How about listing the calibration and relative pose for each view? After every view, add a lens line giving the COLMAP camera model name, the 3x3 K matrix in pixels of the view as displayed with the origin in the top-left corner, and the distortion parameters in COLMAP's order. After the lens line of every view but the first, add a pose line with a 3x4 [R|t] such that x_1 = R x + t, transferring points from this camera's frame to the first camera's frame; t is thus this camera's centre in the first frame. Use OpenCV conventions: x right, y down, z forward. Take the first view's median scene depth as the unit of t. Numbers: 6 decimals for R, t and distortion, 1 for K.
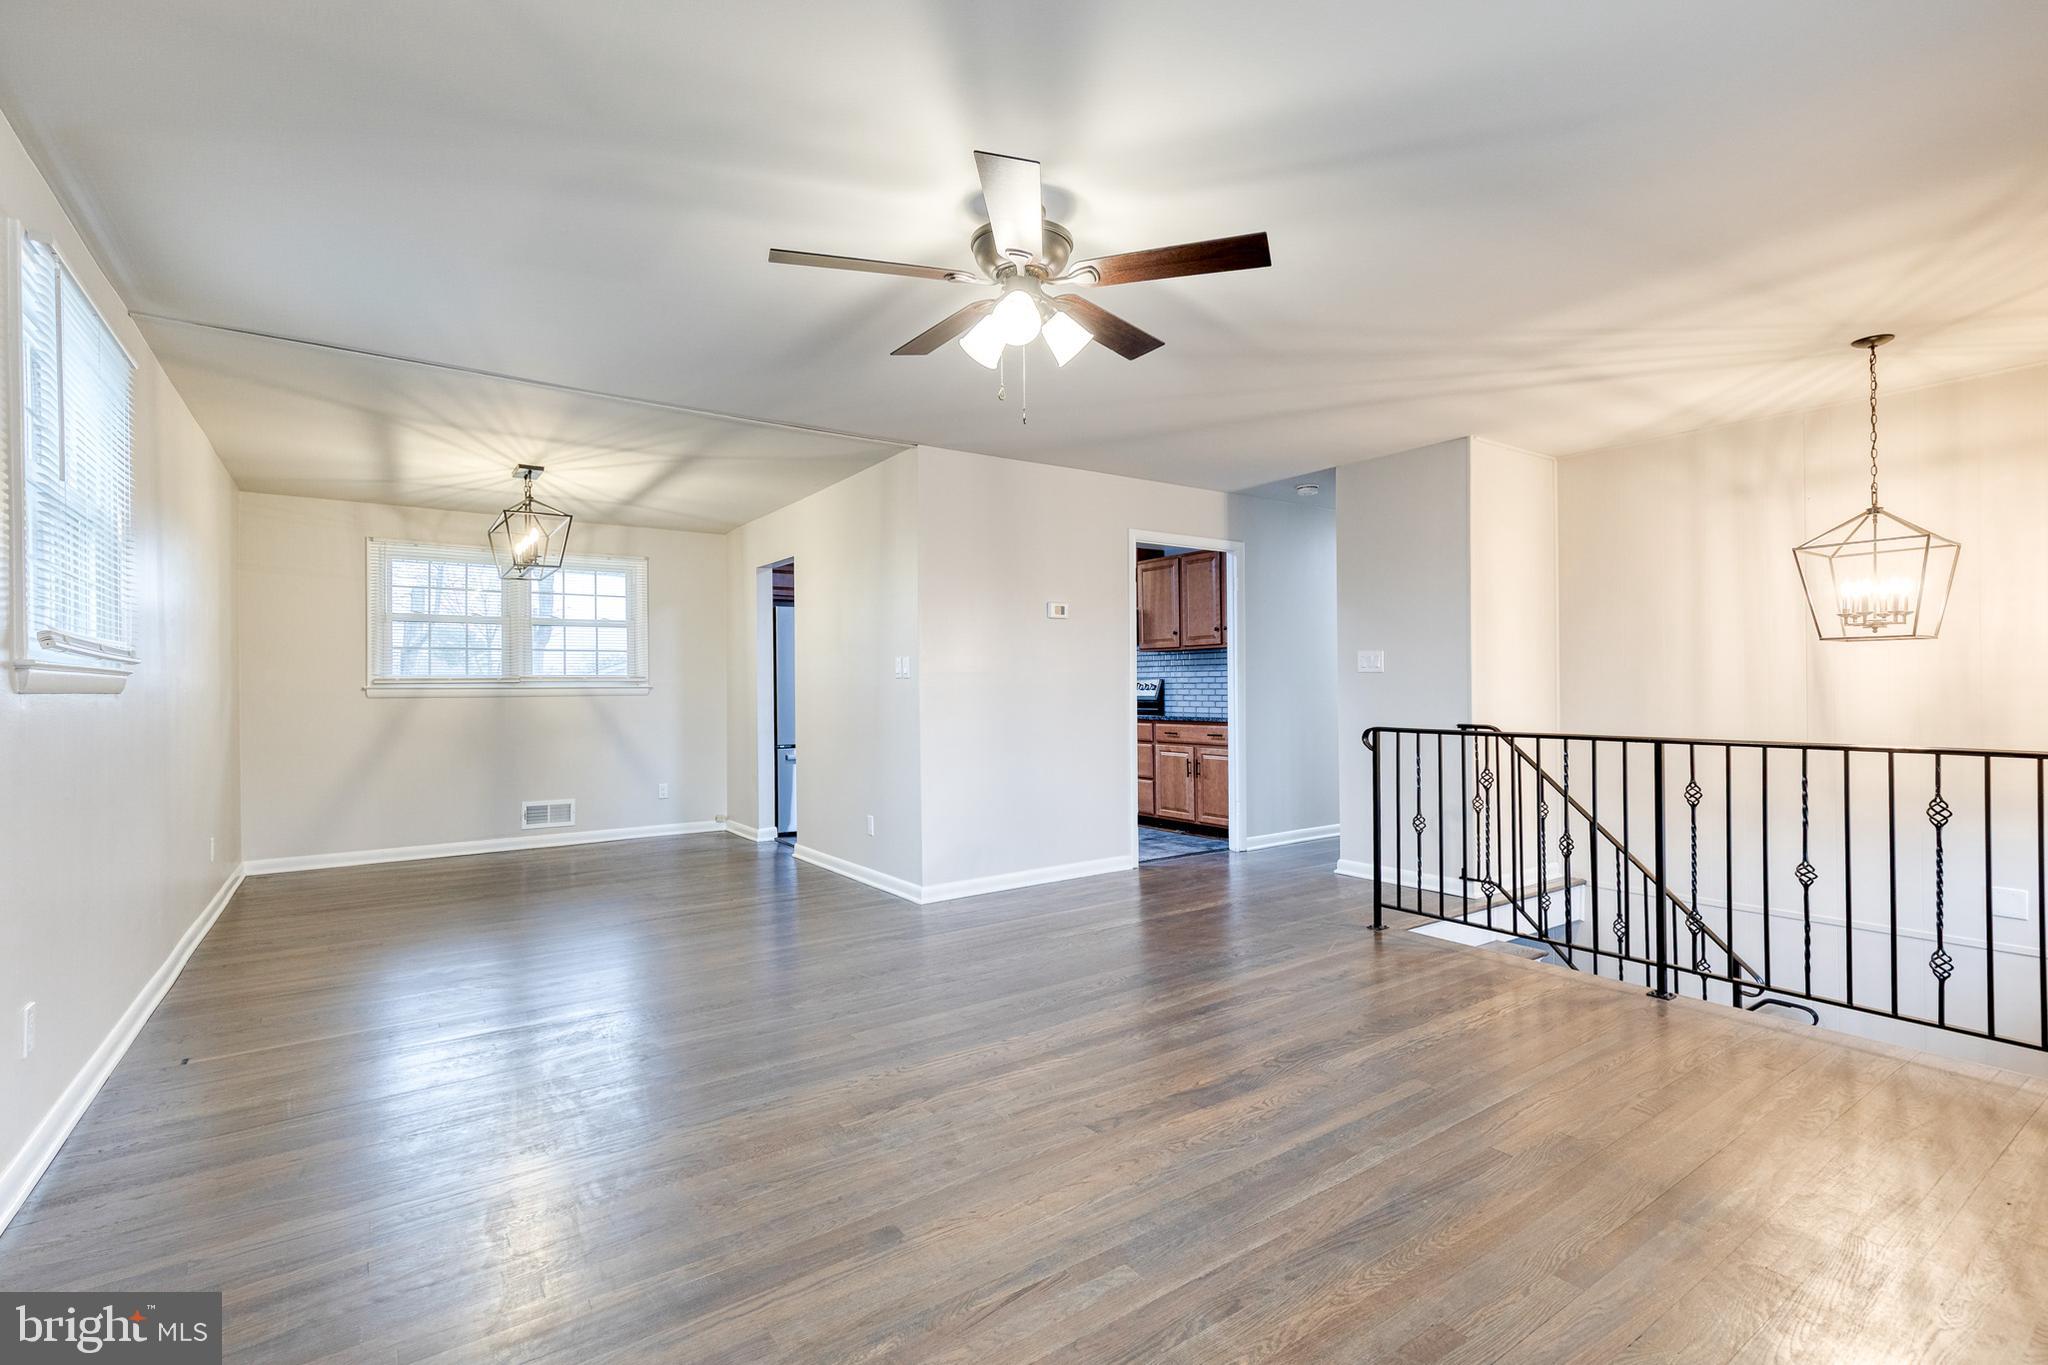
lens RADIAL K [[948.9, 0, 1061.1], [0, 948.9, 685.2], [0, 0, 1]] dist [0.013421, -0.000070]
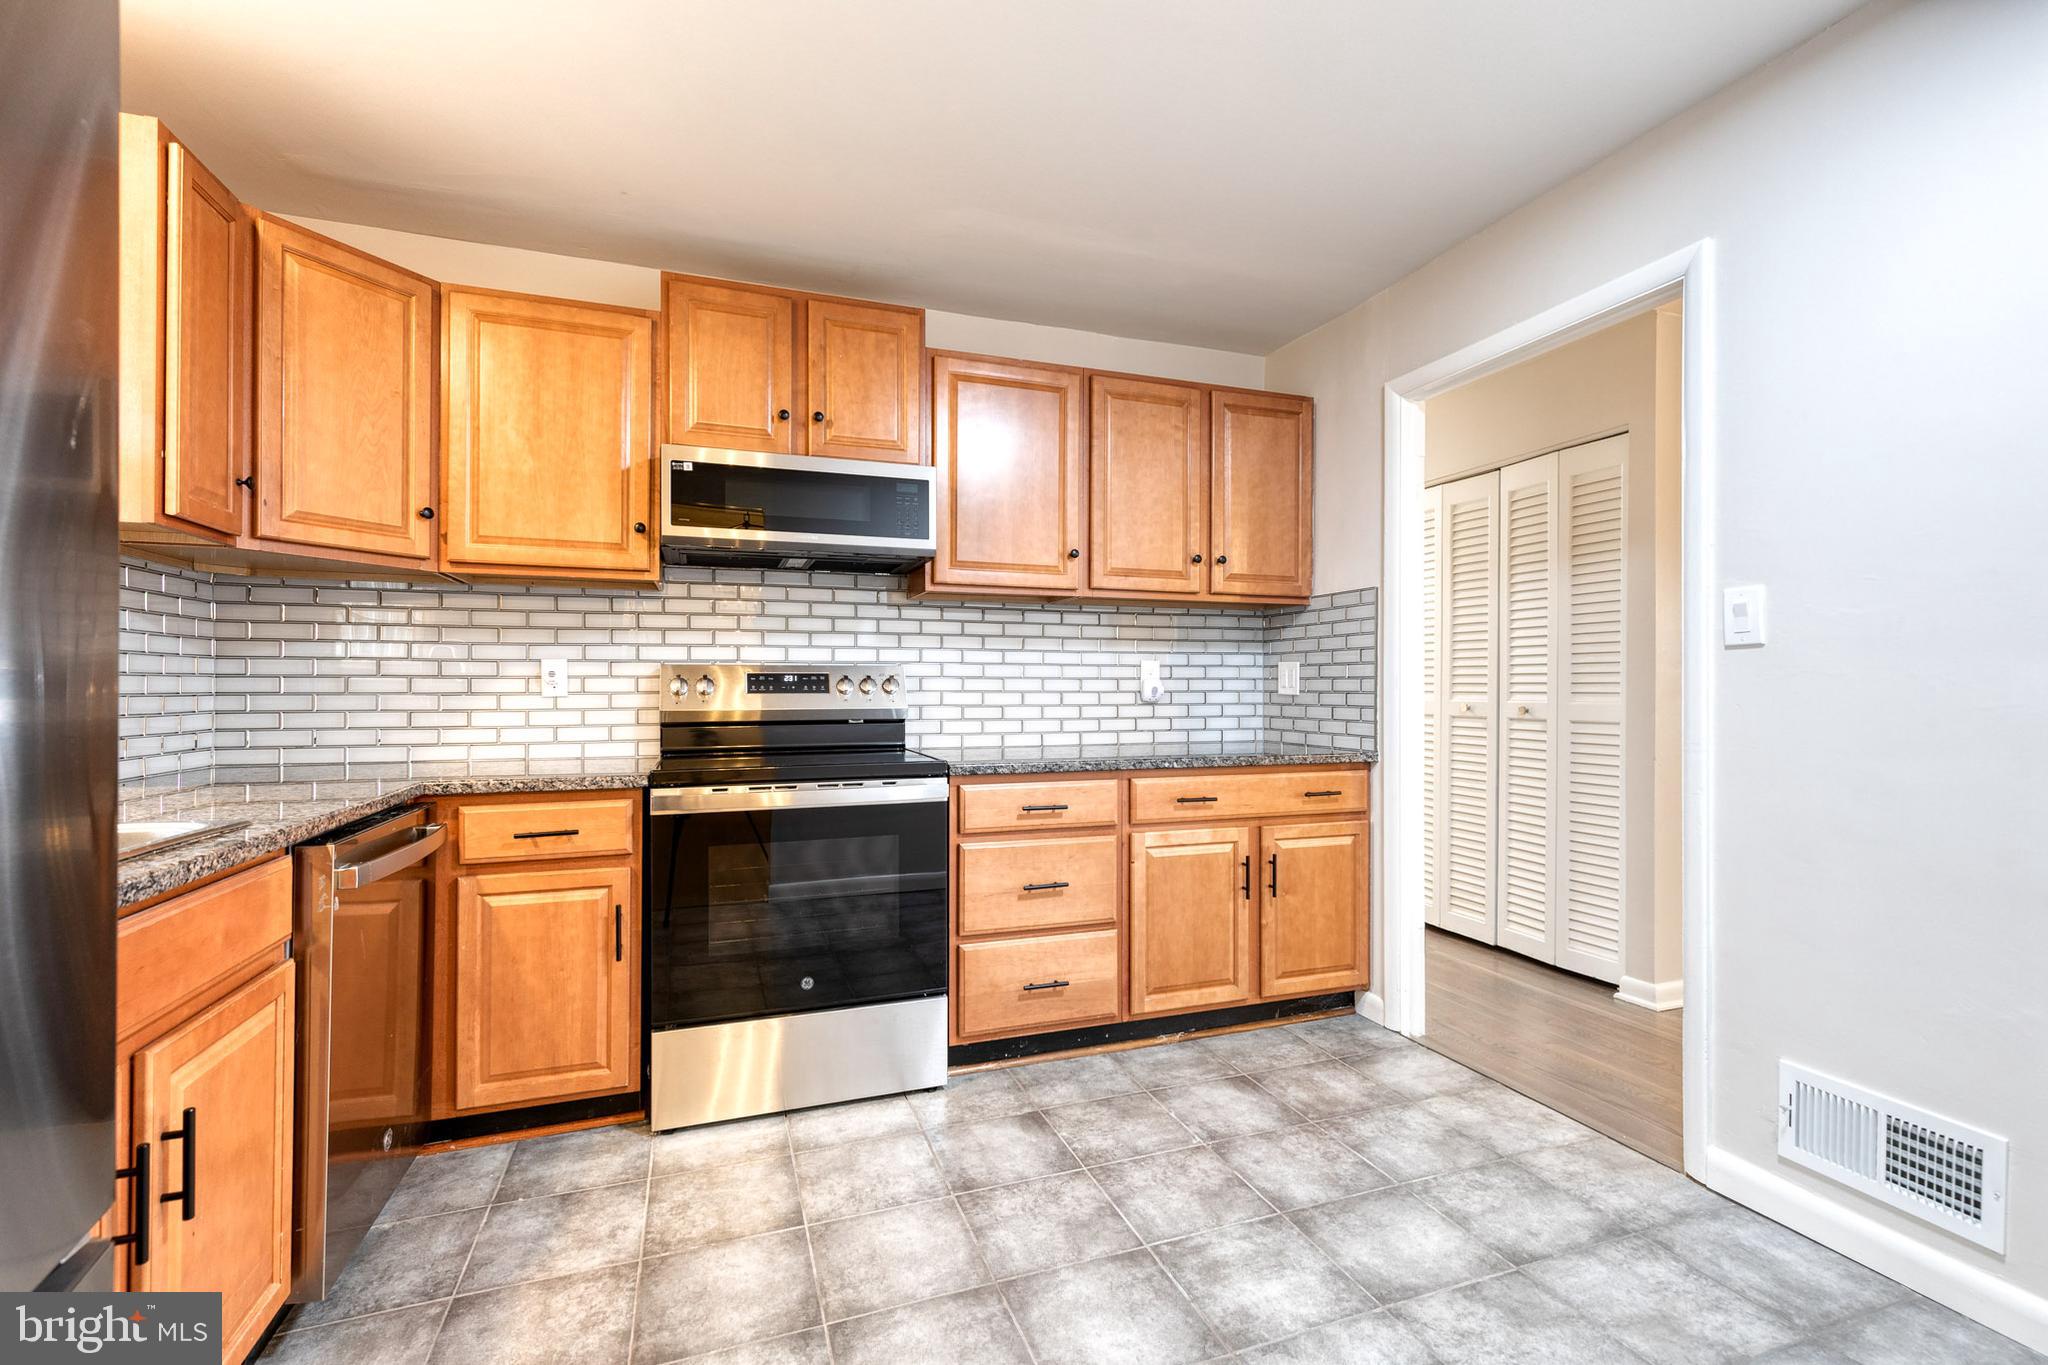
lens RADIAL K [[923.5, 0, 1051.5], [0, 923.5, 675.4], [0, 0, 1]] dist [0.016359, -0.000525]
pose [[0.271546, 0.025606, 0.962085, -0.476843], [-0.006173, 0.999672, -0.024864, 0.013213], [-0.962406, 0.000813, 0.271615, 1.604445]]
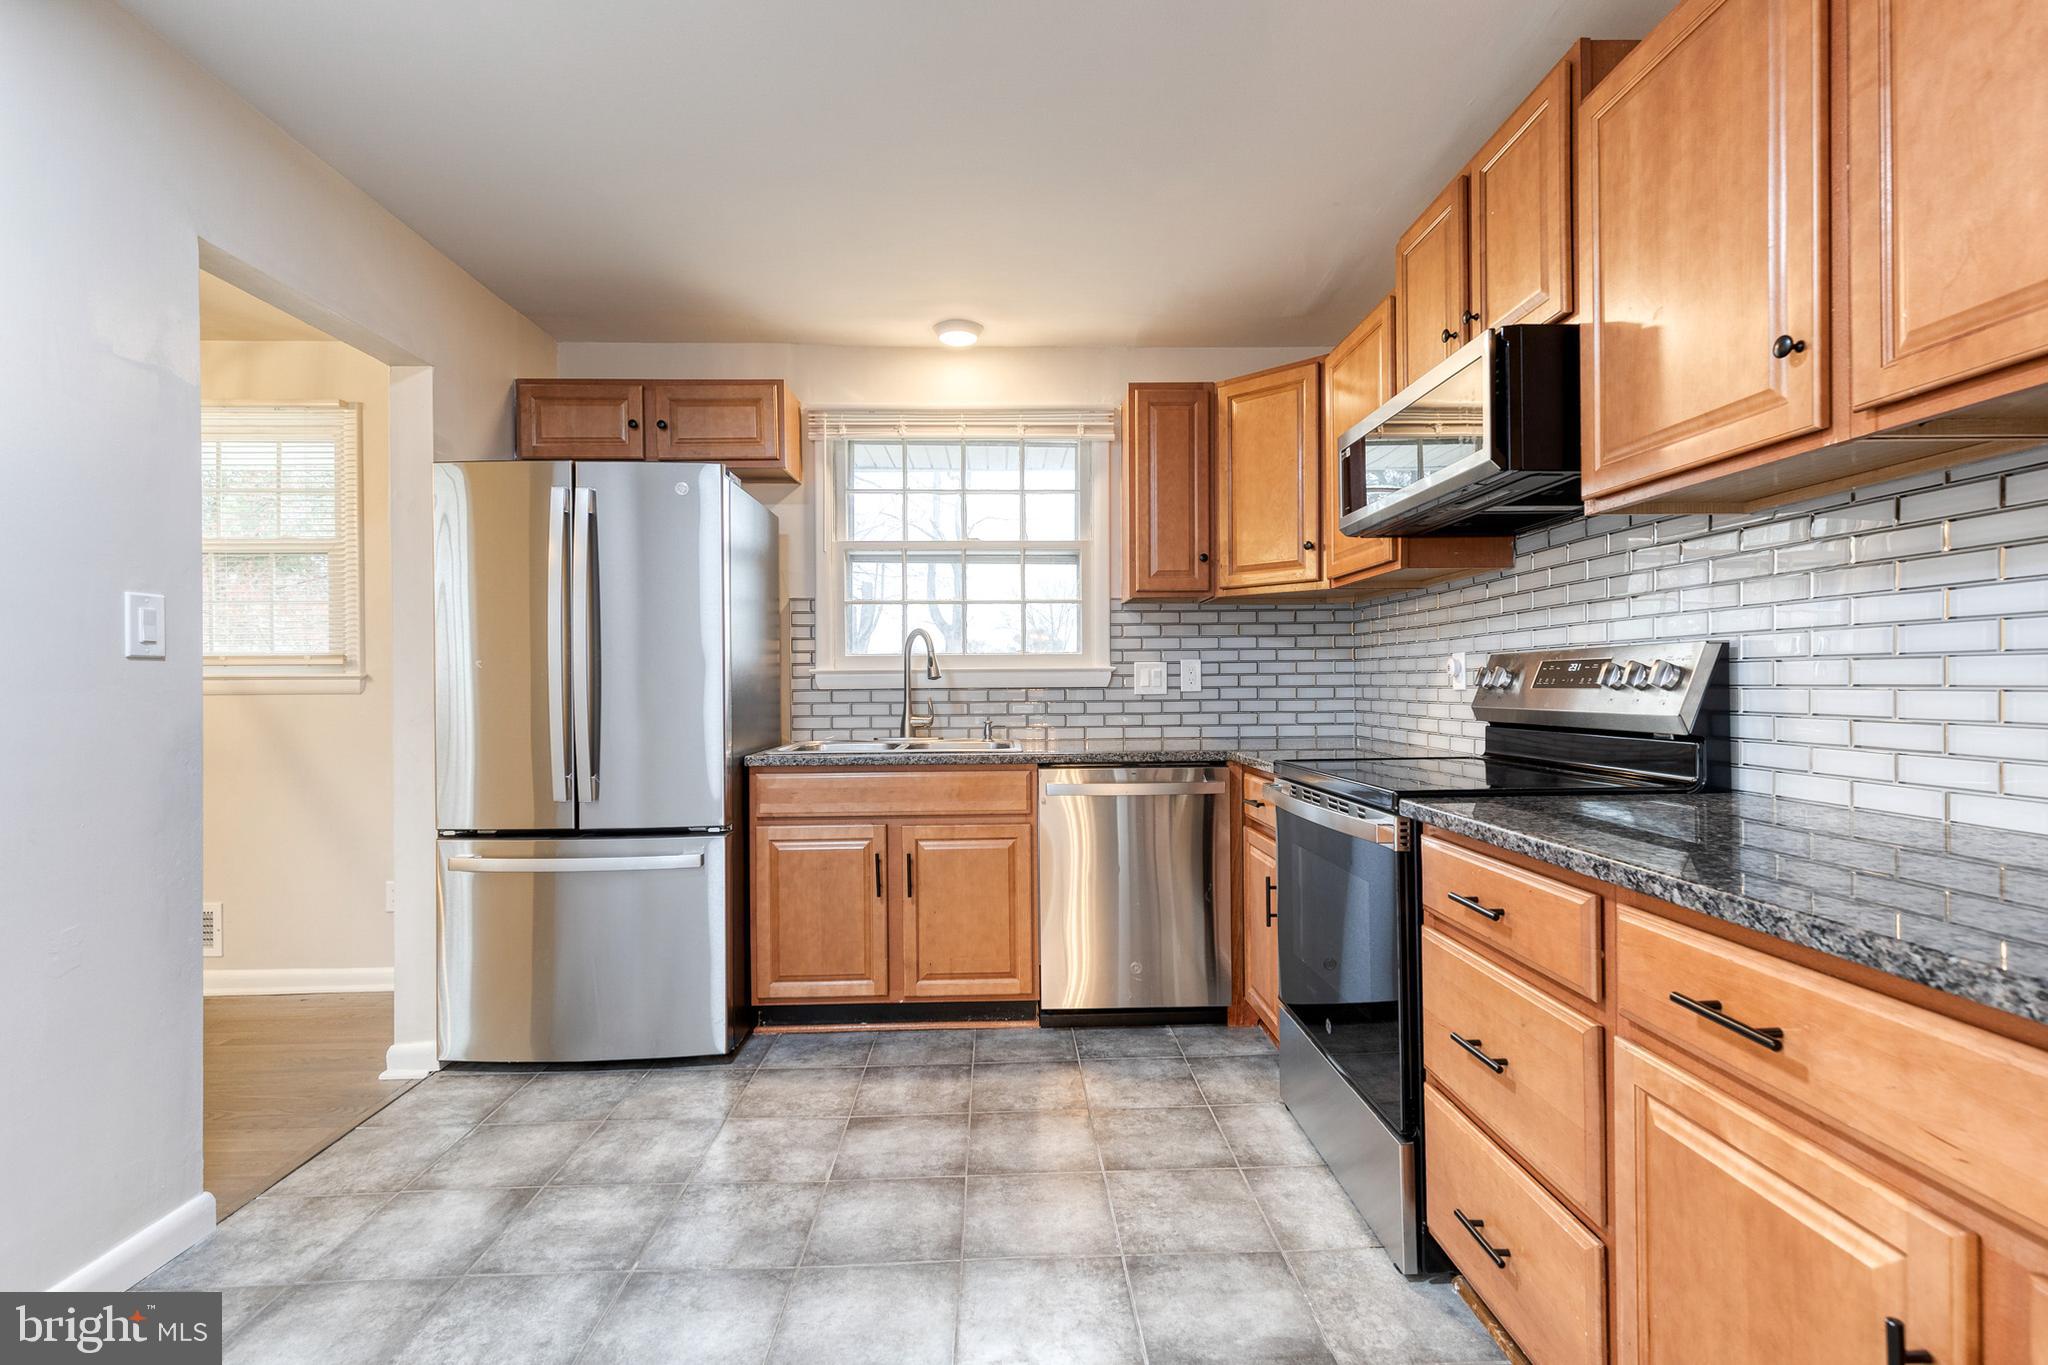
lens RADIAL K [[932.9, 0, 1024.0], [0, 932.9, 682.5], [0, 0, 1]] dist [0.012201, -0.000776]
pose [[0.822229, 0.003456, -0.569146, 0.185712], [0.001218, 0.999969, 0.007832, 0.003054], [0.569156, -0.007133, 0.822199, 1.404919]]
